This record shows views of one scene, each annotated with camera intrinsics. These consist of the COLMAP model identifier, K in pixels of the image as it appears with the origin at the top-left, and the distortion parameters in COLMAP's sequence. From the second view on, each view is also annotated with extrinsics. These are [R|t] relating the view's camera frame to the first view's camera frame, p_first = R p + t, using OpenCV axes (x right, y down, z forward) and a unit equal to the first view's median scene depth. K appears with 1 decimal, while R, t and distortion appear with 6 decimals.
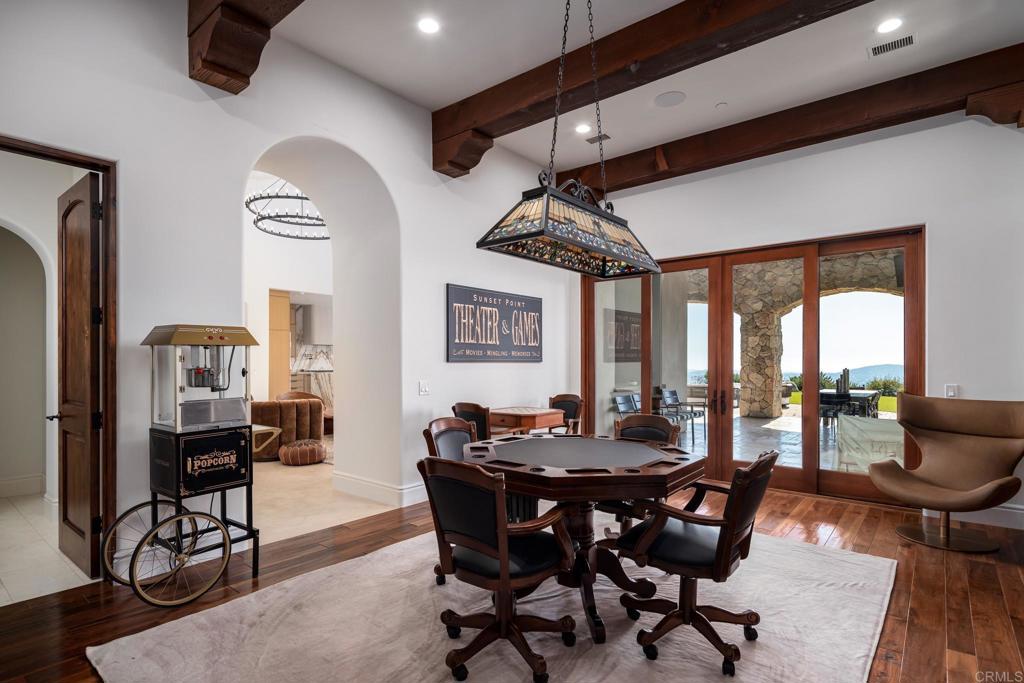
lens RADIAL K [[511.8, 0, 513.1], [0, 511.8, 363.6], [0, 0, 1]] dist [0.016503, -0.004921]
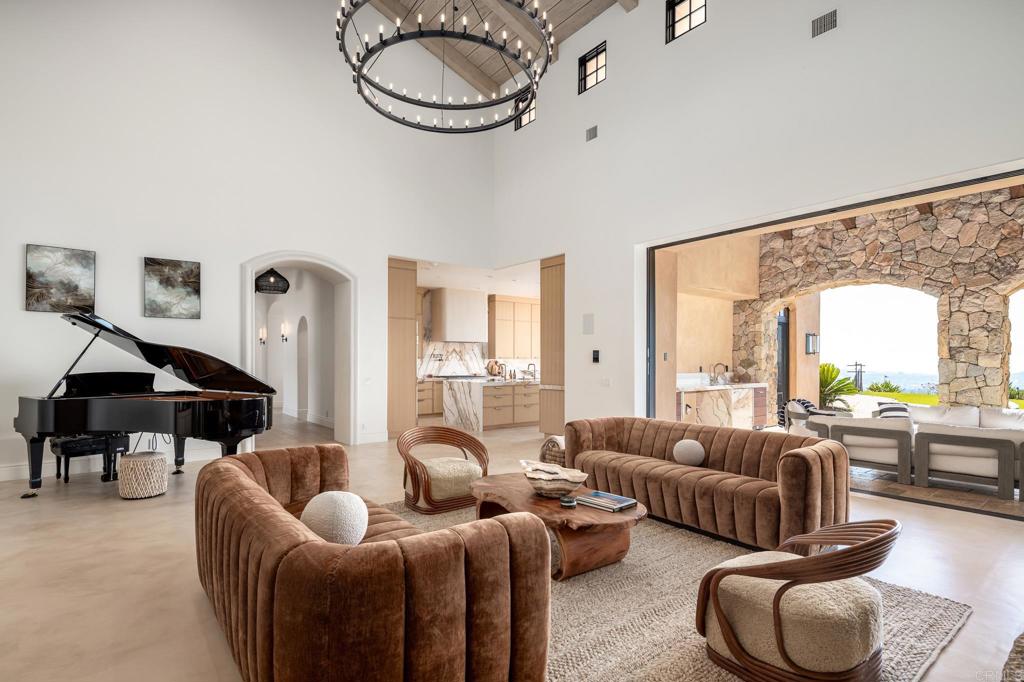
lens RADIAL K [[513.2, 0, 512.0], [0, 513.2, 361.2], [0, 0, 1]] dist [-0.006787, -0.001375]
pose [[0.976621, -0.000545, -0.214969, -0.138388], [-0.000227, 0.999994, -0.003568, -0.005598], [0.214970, 0.003533, 0.976614, 0.303698]]
